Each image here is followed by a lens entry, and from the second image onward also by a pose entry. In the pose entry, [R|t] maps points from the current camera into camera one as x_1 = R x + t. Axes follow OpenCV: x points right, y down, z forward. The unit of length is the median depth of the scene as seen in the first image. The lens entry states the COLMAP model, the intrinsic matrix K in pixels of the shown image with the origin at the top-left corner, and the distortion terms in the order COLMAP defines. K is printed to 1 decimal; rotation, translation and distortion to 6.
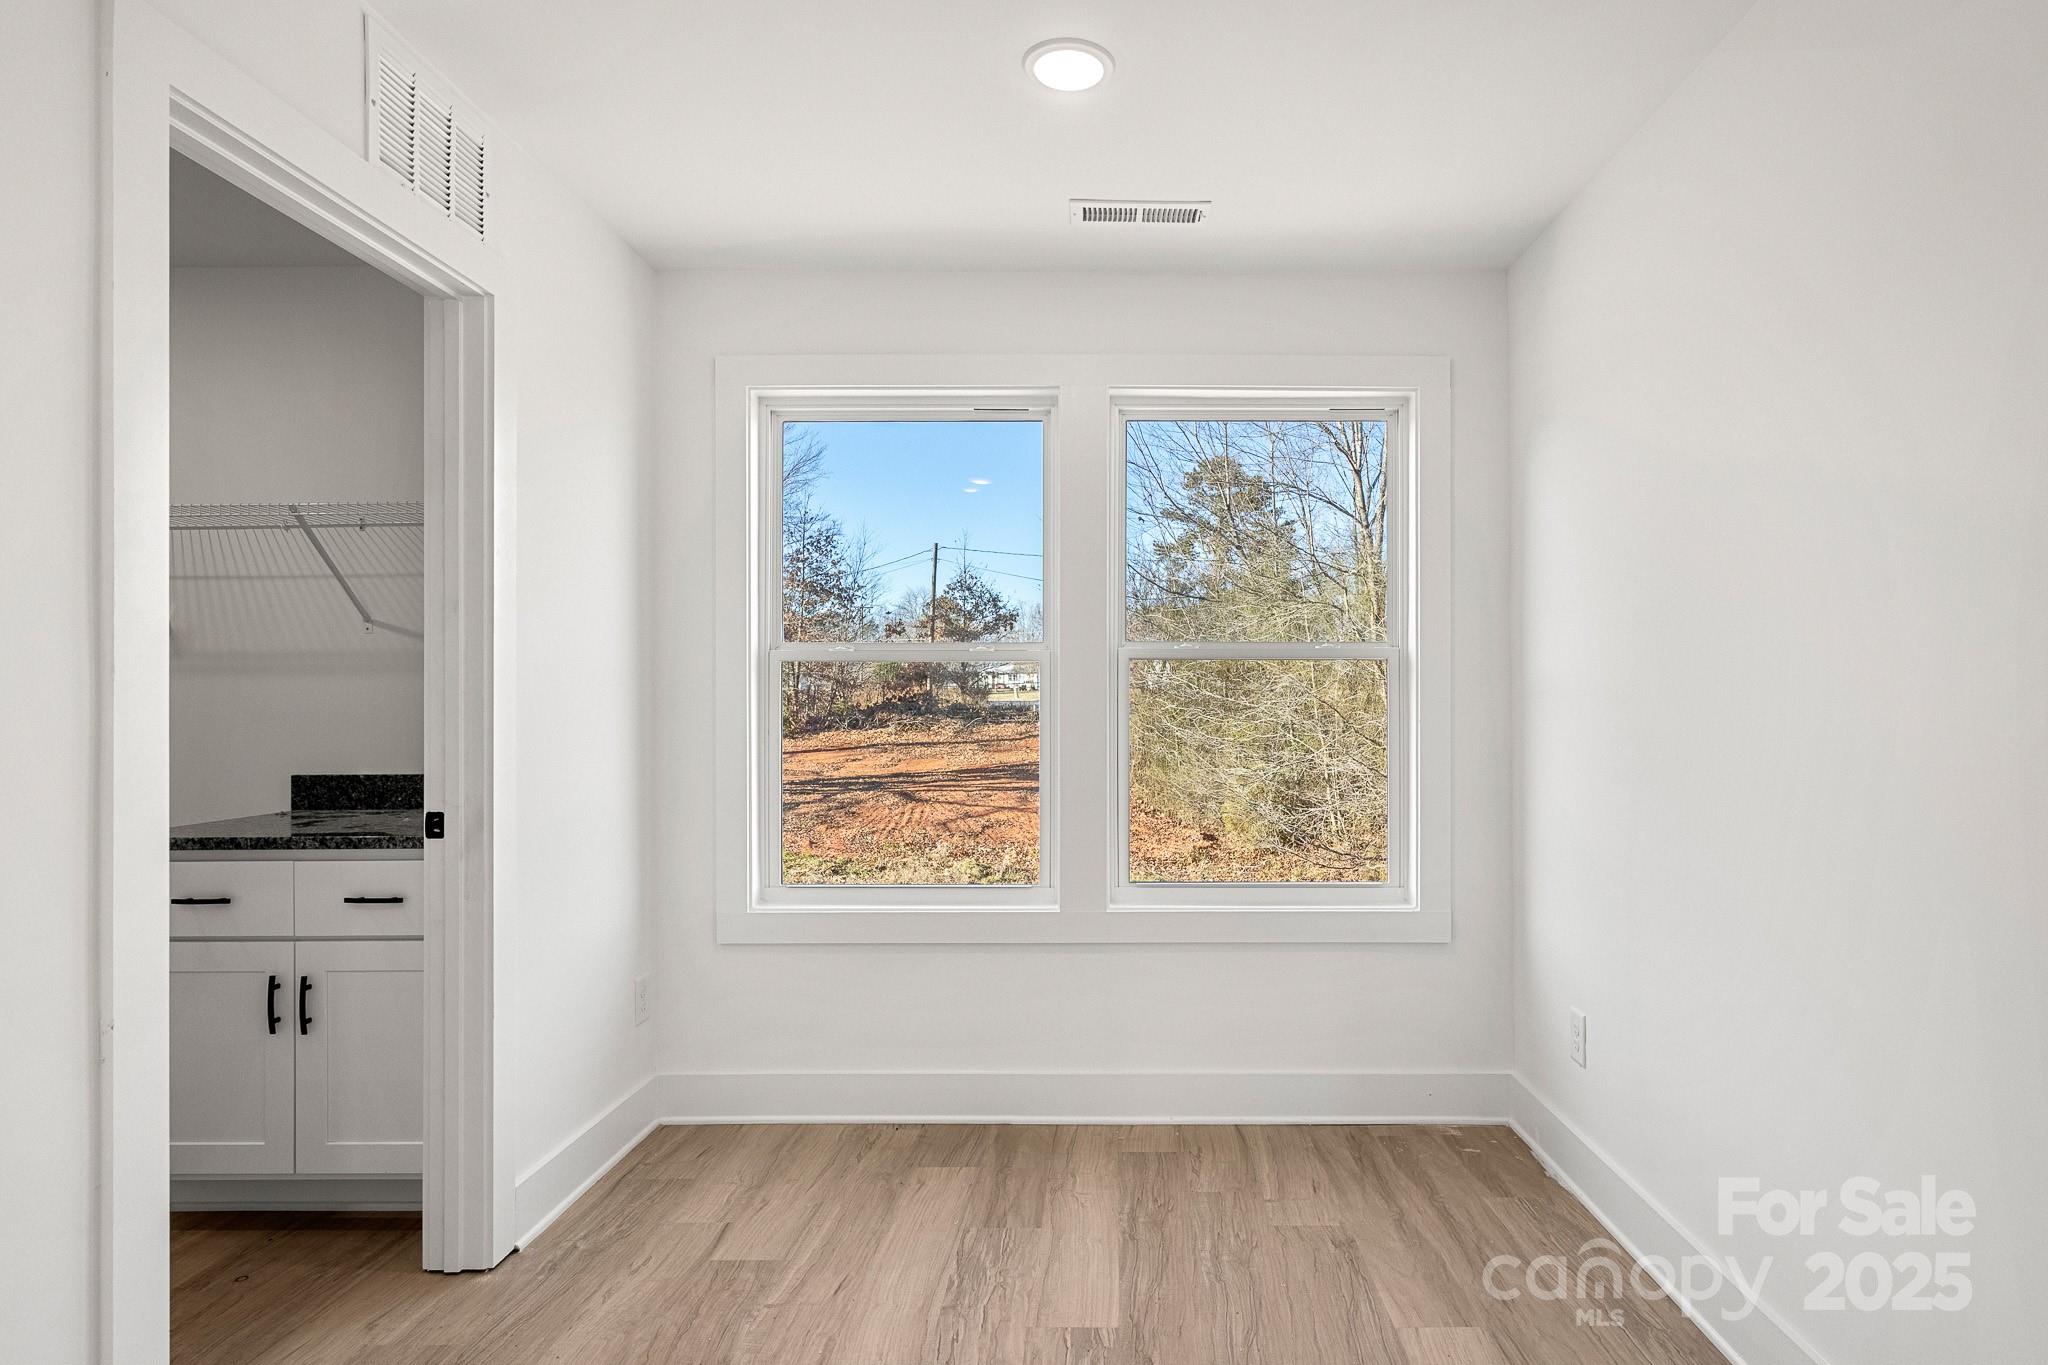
lens RADIAL K [[1147.9, 0, 1012.2], [0, 1147.9, 693.4], [0, 0, 1]] dist [0.001959, -0.001009]
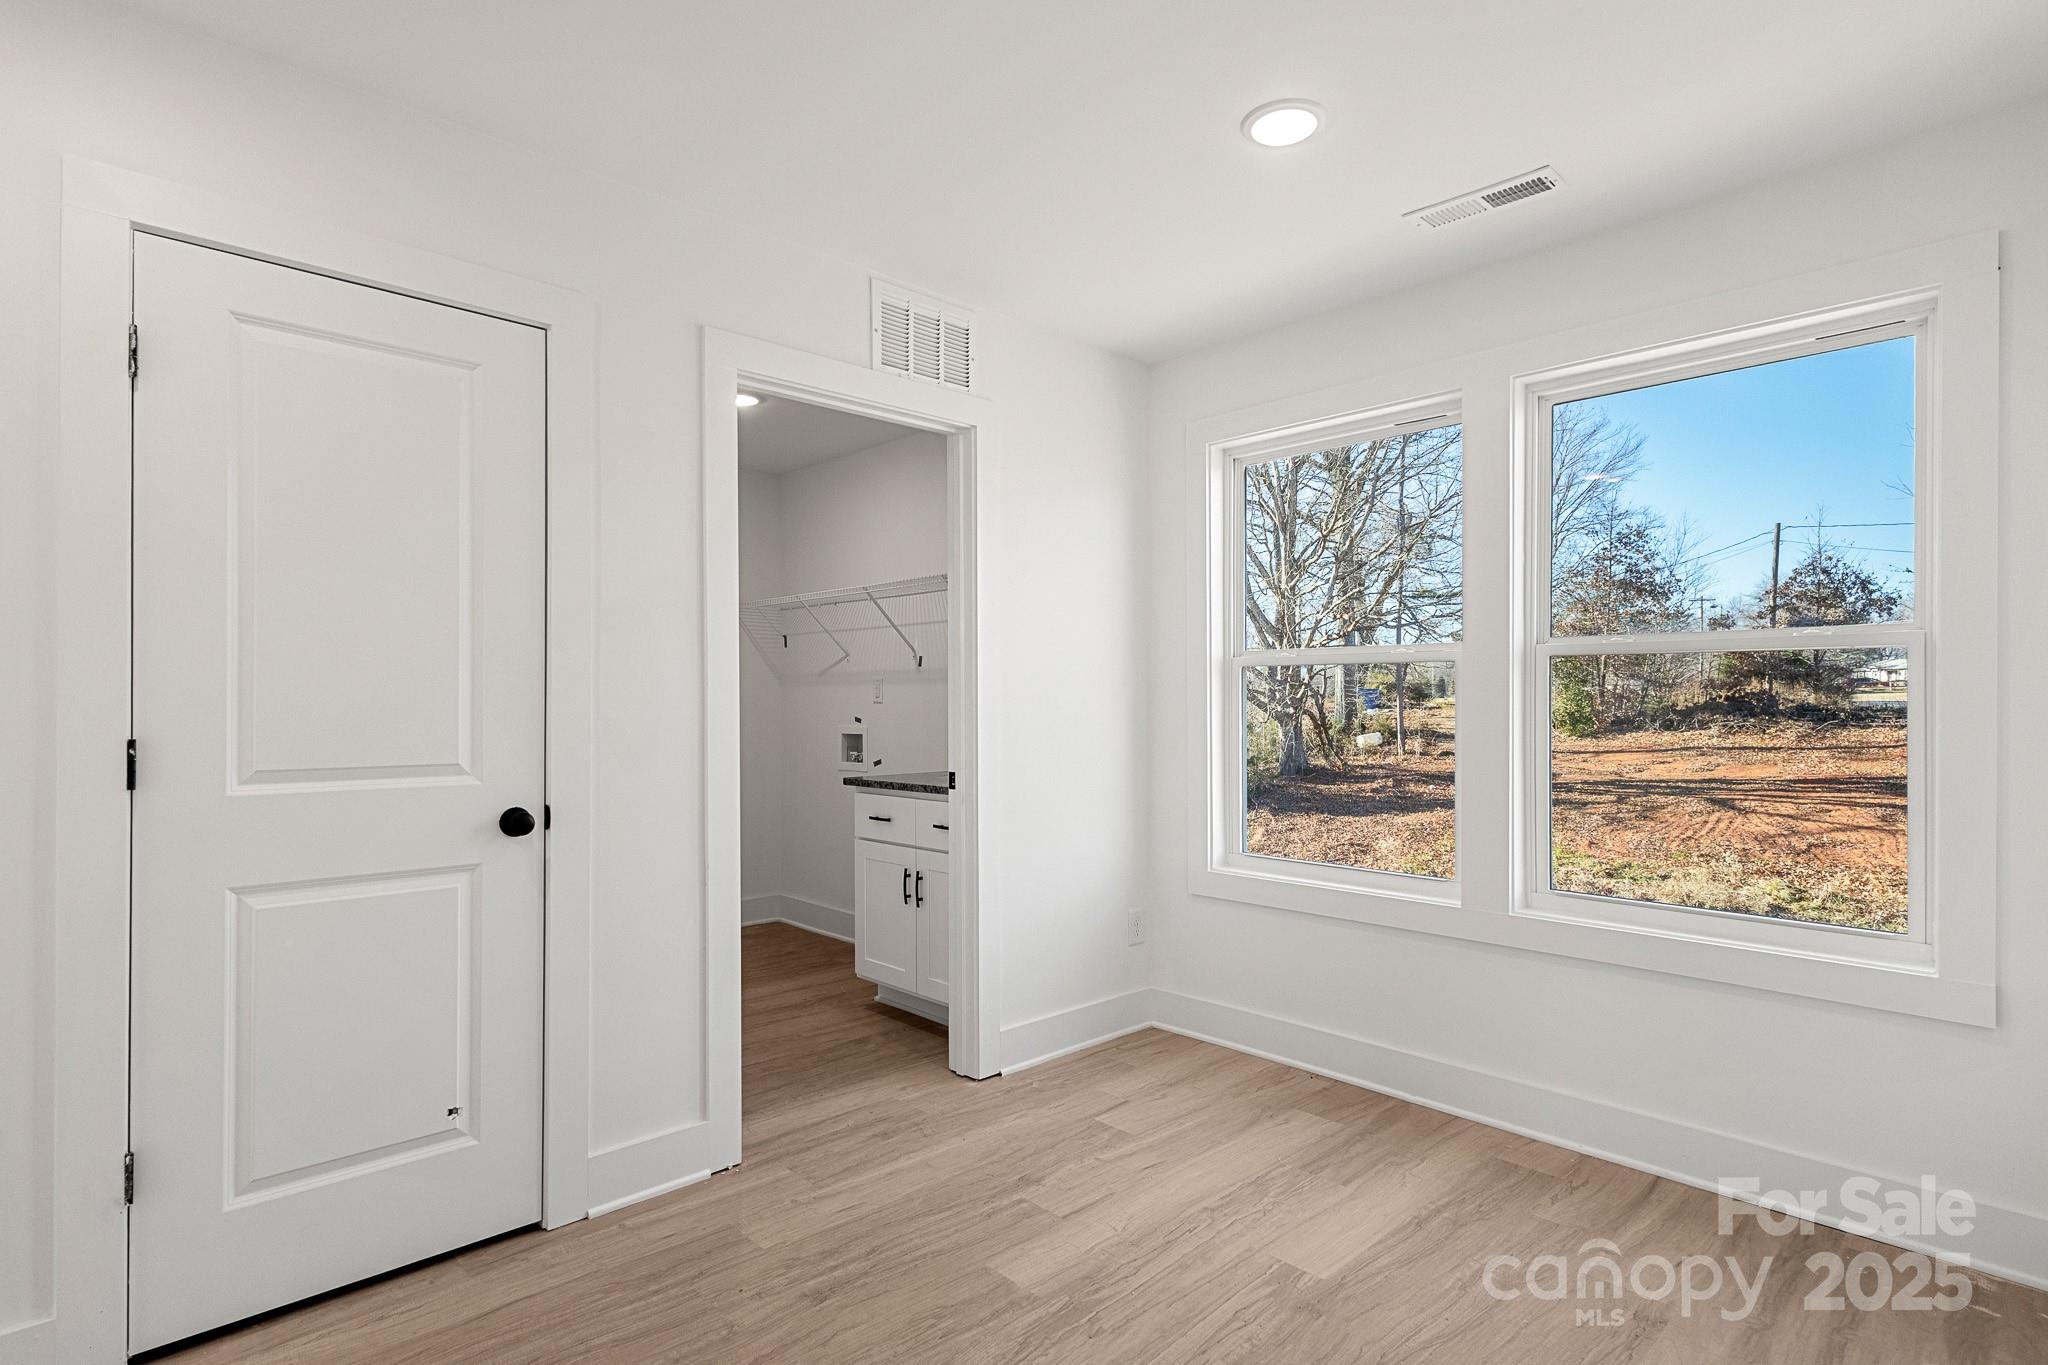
lens RADIAL K [[1029.9, 0, 1032.2], [0, 1029.9, 703.6], [0, 0, 1]] dist [0.011225, -0.000458]
pose [[0.694401, 0.003077, -0.719582, 0.122820], [0.003575, 0.999964, 0.007725, 0.000467], [0.719580, -0.007936, 0.694364, 0.027189]]
